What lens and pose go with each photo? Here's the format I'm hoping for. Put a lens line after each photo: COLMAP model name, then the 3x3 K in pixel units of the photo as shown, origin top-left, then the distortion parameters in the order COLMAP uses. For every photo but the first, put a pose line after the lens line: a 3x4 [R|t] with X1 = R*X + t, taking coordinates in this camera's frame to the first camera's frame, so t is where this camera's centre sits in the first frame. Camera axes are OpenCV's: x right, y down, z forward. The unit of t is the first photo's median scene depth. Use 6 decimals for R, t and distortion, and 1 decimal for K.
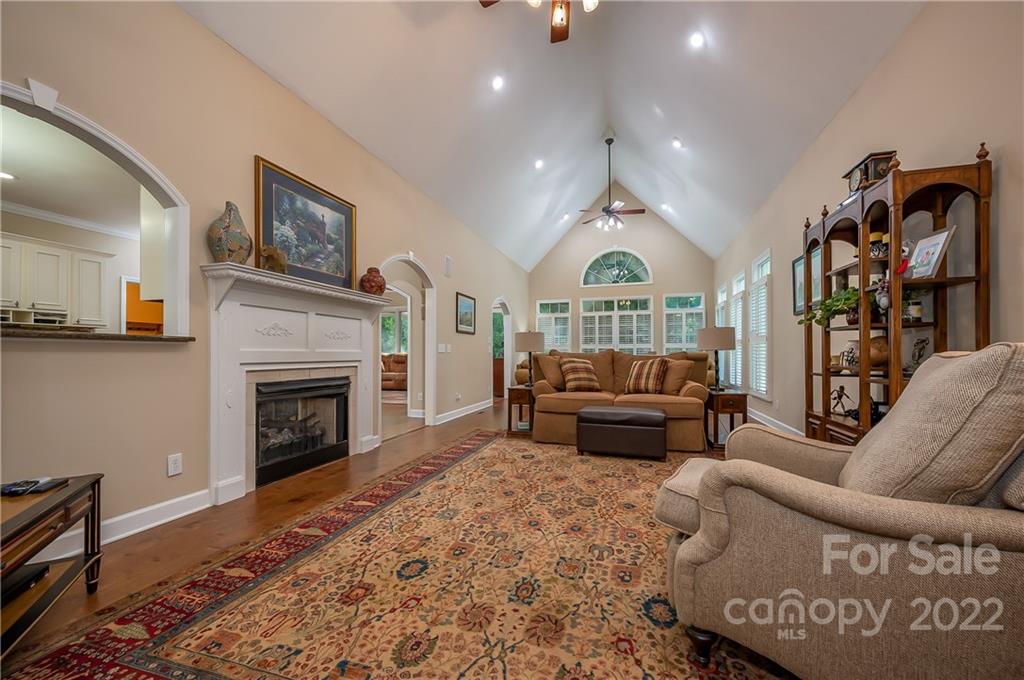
lens RADIAL K [[403.9, 0, 509.8], [0, 403.9, 345.7], [0, 0, 1]] dist [-0.001167, -0.000549]
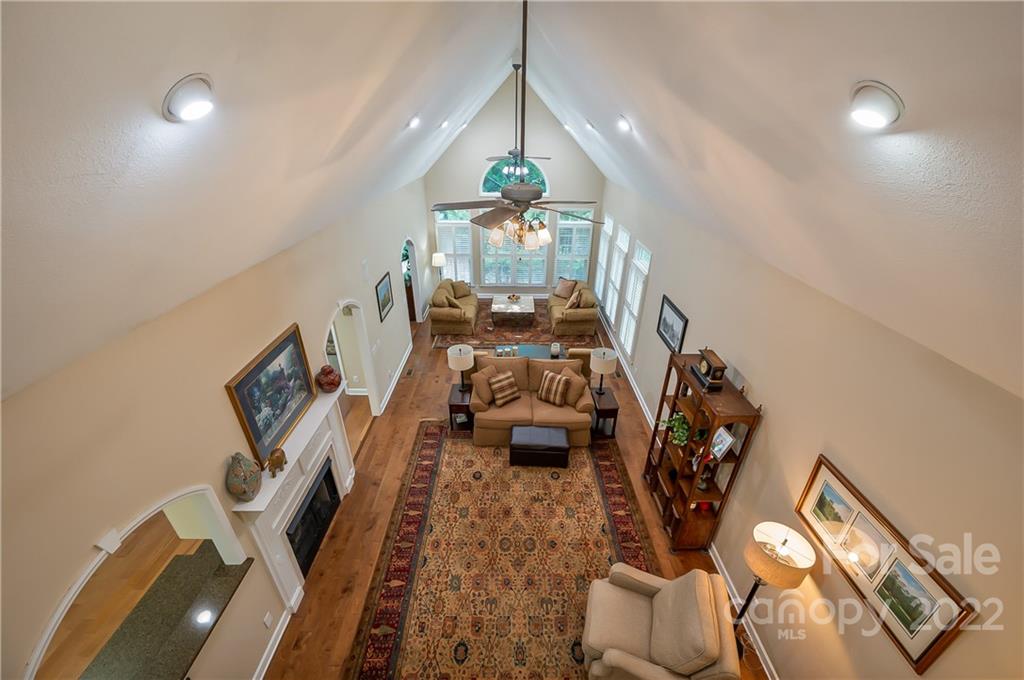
lens RADIAL K [[403.9, 0, 513.4], [0, 403.9, 342.3], [0, 0, 1]] dist [-0.001167, -0.000549]
pose [[0.953608, -0.133582, 0.269792, -0.216868], [-0.015284, 0.873529, 0.486532, -1.161882], [-0.300663, -0.468085, 0.830962, -0.006829]]
